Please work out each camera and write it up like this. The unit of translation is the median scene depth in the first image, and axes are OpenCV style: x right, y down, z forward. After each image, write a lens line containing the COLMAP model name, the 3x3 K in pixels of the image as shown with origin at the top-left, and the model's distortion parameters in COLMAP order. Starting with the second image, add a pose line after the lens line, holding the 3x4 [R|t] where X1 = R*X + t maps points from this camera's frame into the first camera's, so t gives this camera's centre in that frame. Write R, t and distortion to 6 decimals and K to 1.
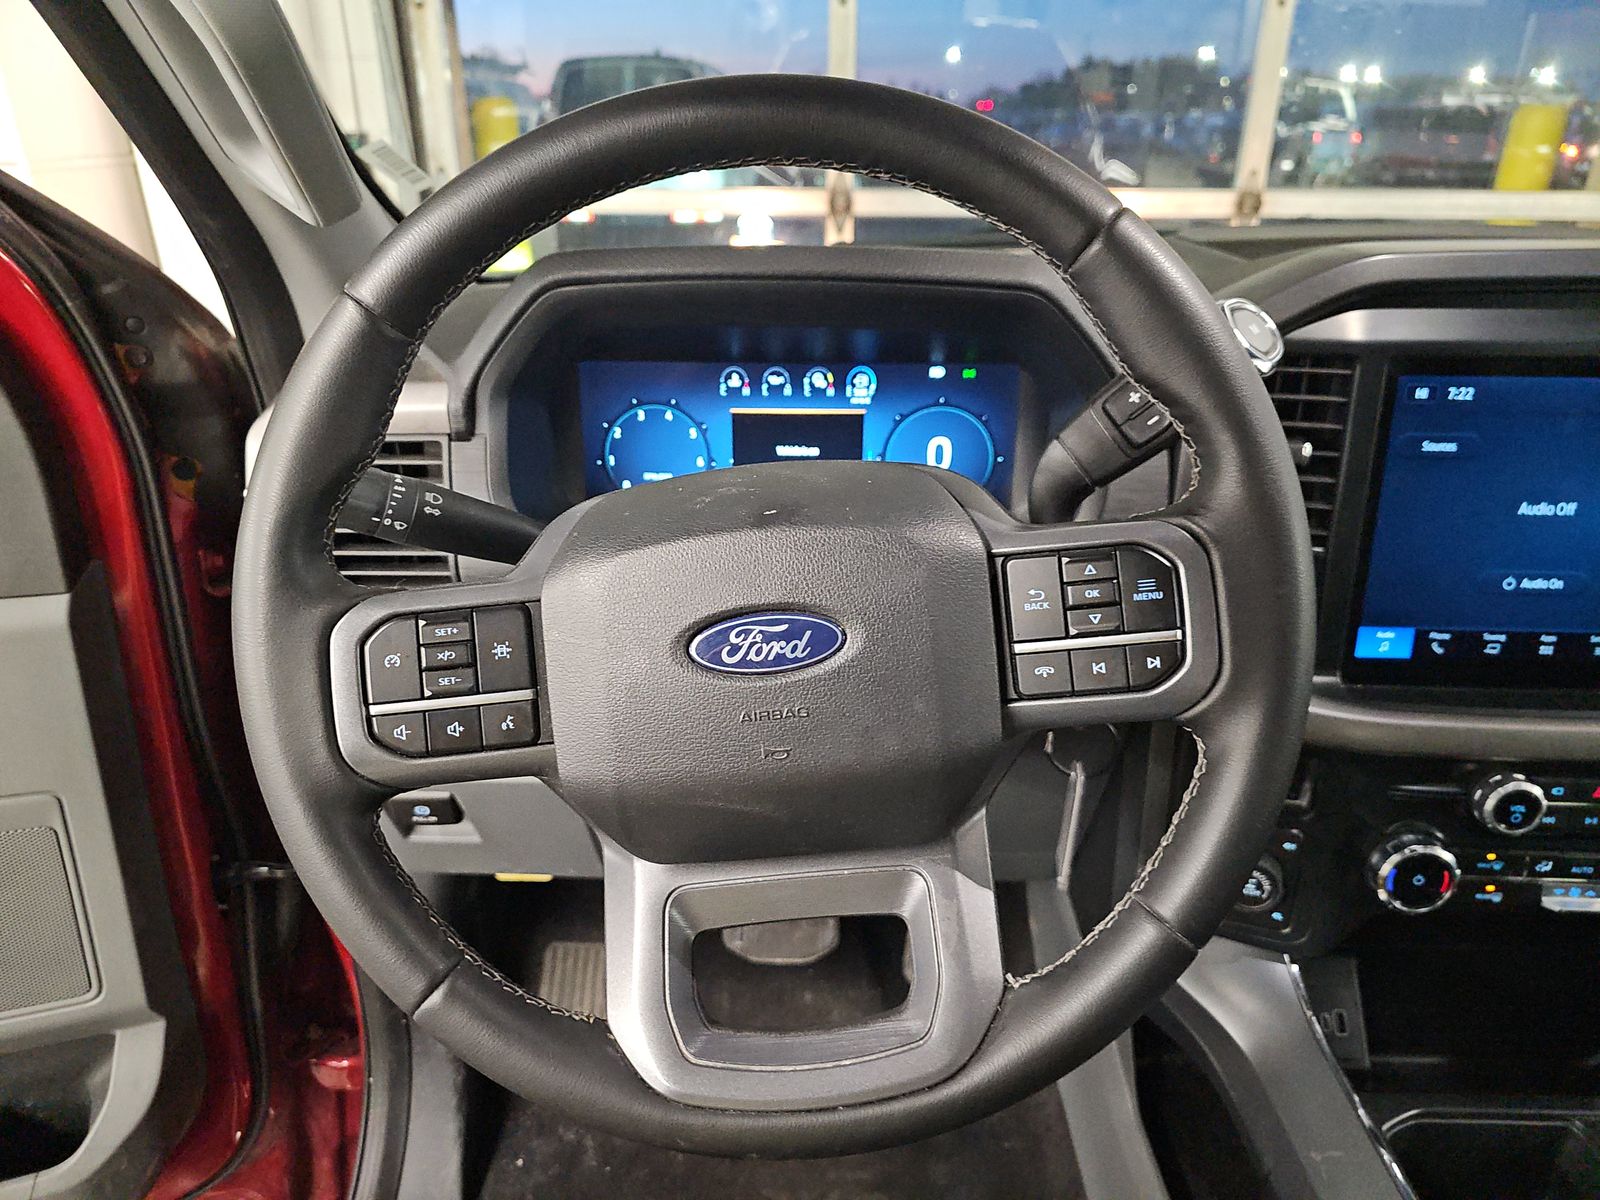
lens RADIAL K [[1074.7, 0, 800.0], [0, 1074.7, 600.0], [0, 0, 1]] dist [-0.005137, -0.002392]
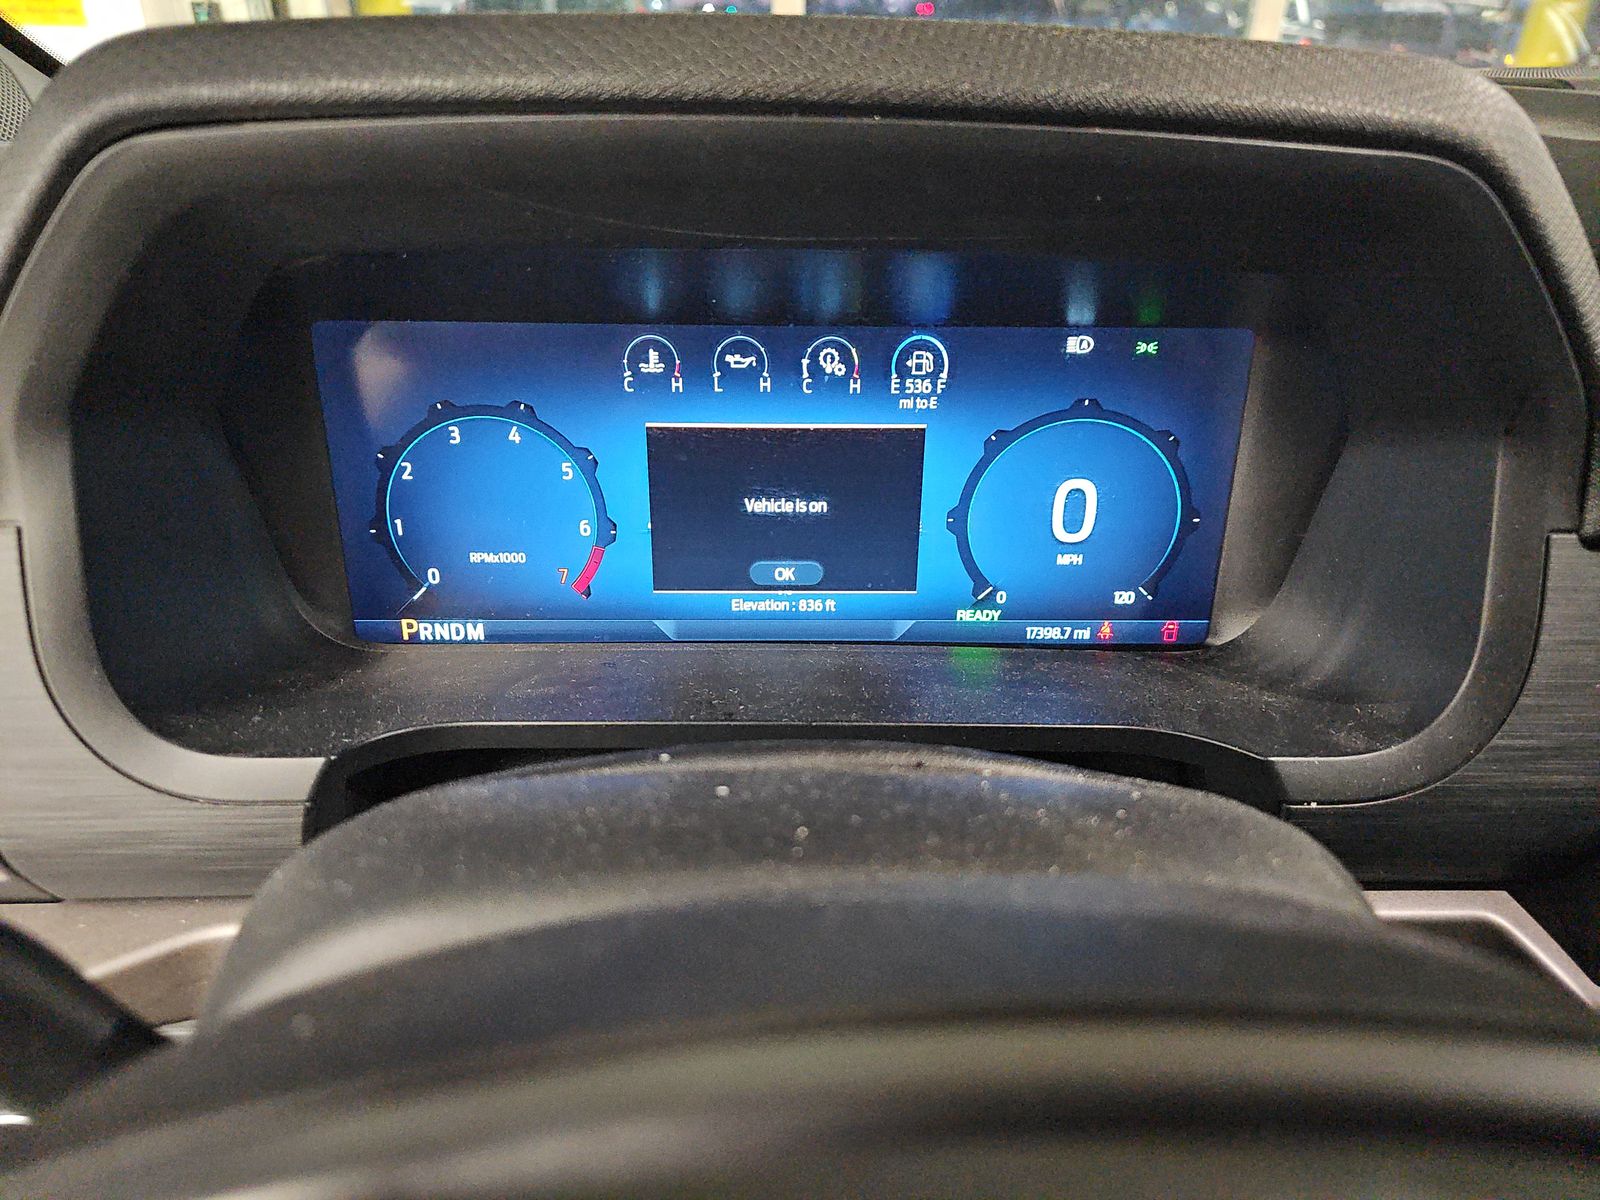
lens RADIAL K [[1074.7, 0, 800.0], [0, 1074.7, 600.0], [0, 0, 1]] dist [-0.005137, -0.002392]
pose [[0.998029, -0.014674, 0.061011, -0.026382], [0.010076, 0.997133, 0.074994, -0.135151], [-0.061937, -0.074231, 0.995316, 0.519868]]
